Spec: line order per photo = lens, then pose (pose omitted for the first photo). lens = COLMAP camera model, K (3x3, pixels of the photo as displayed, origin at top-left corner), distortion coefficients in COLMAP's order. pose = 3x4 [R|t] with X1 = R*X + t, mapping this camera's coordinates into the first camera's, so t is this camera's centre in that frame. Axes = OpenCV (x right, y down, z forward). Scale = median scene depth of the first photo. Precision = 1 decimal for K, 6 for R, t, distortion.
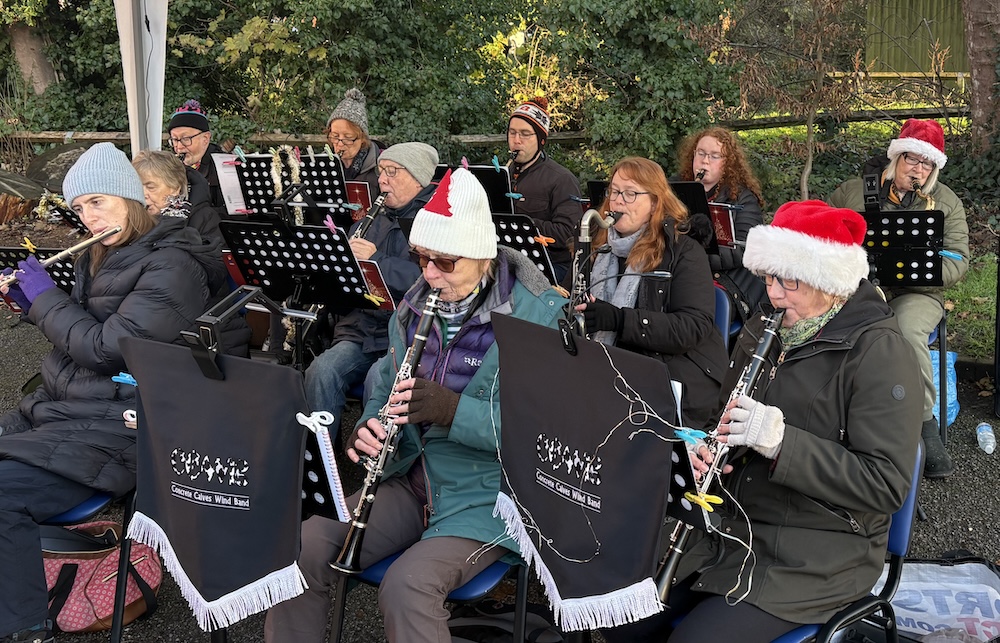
lens RADIAL K [[982.5, 0, 571.9], [0, 982.5, 296.2], [0, 0, 1]] dist [0.022343, -0.021864]
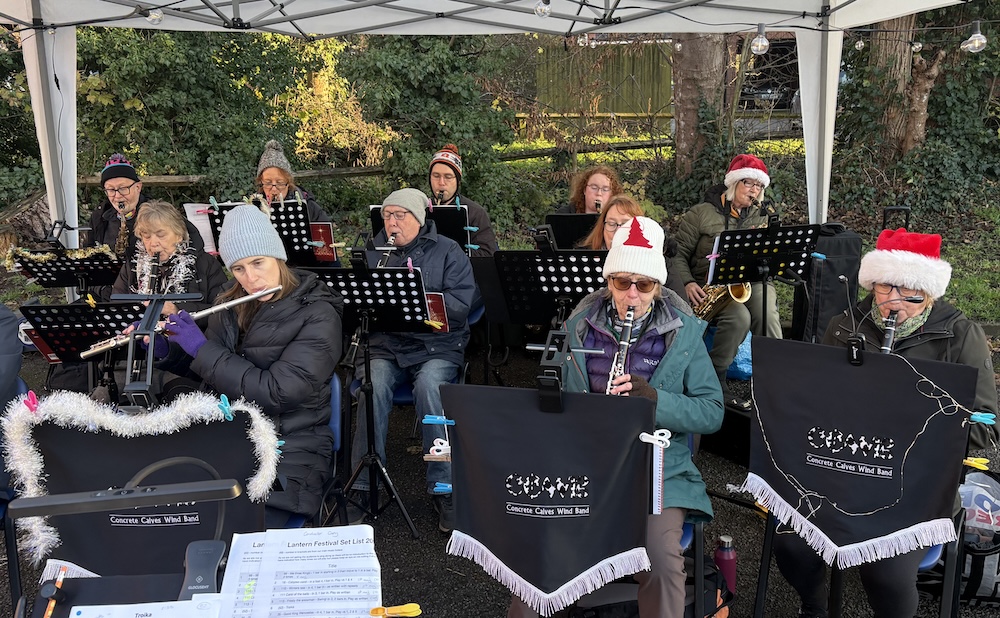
lens RADIAL K [[749.7, 0, 499.0], [0, 749.7, 356.3], [0, 0, 1]] dist [0.014705, -0.002390]
pose [[0.959241, -0.099537, 0.264480, -0.269048], [0.075004, 0.992023, 0.101315, -0.032488], [-0.272455, -0.077348, 0.959054, 0.065793]]
